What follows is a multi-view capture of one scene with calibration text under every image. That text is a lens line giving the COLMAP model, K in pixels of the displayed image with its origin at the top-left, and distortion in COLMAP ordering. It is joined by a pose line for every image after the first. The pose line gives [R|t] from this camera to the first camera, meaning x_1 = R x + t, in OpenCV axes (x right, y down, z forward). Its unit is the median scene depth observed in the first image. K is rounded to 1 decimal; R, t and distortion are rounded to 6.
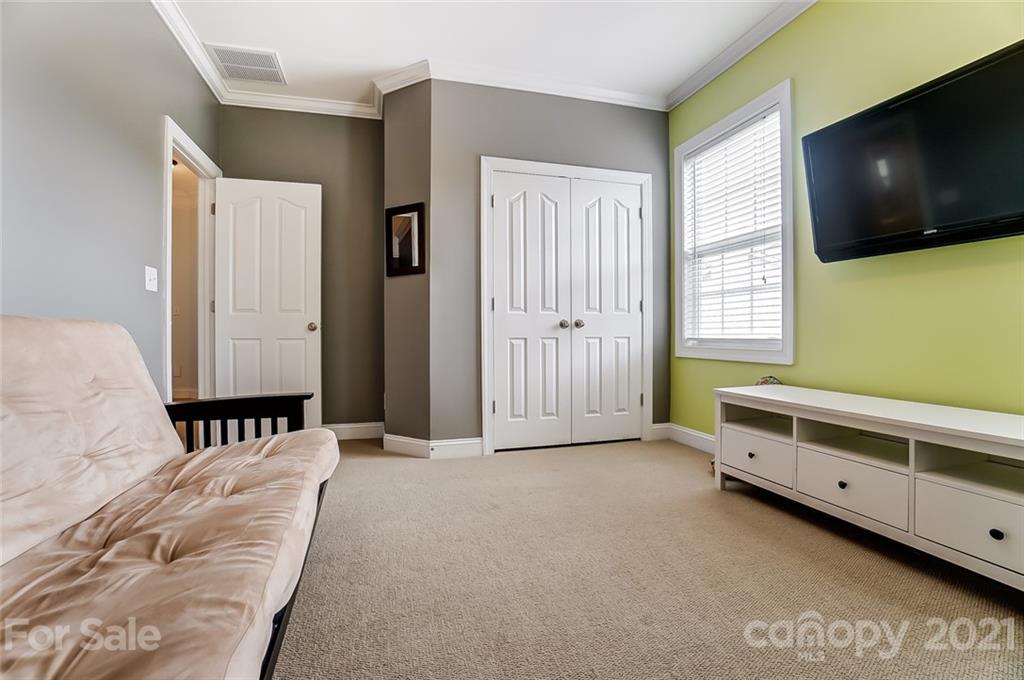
lens RADIAL K [[462.4, 0, 512.0], [0, 462.4, 340.0], [0, 0, 1]] dist [-0.000321, -0.000295]
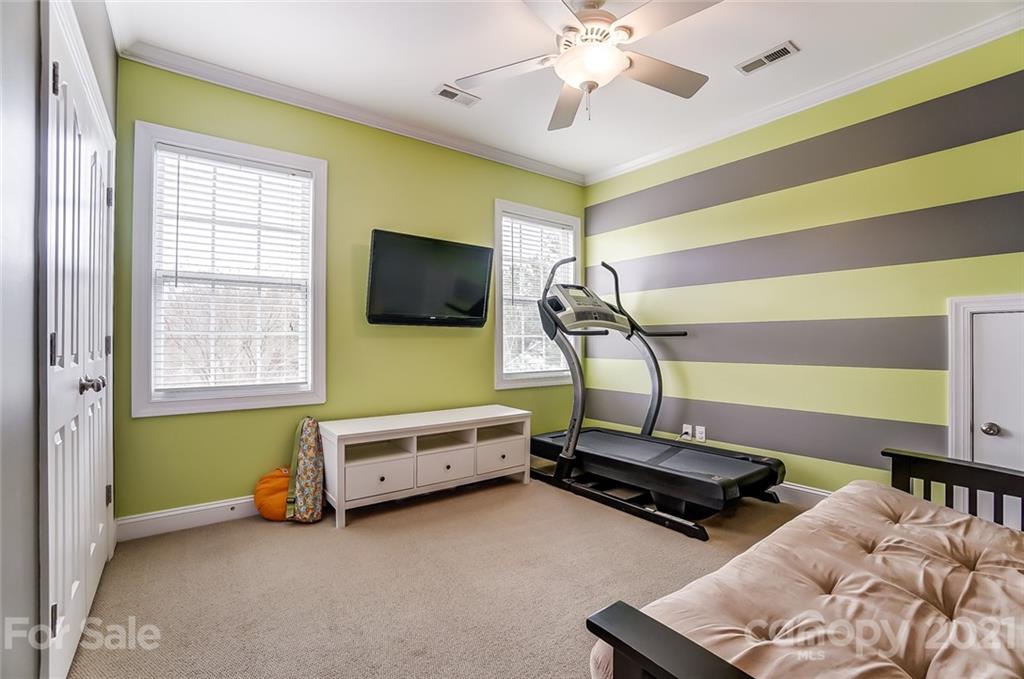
lens RADIAL K [[462.4, 0, 512.0], [0, 462.4, 339.5], [0, 0, 1]] dist [-0.000321, -0.000295]
pose [[-0.337576, 0.011202, 0.941232, -0.642951], [0.011365, 0.999905, -0.007824, -0.090921], [-0.941230, 0.008056, -0.337671, 0.922705]]
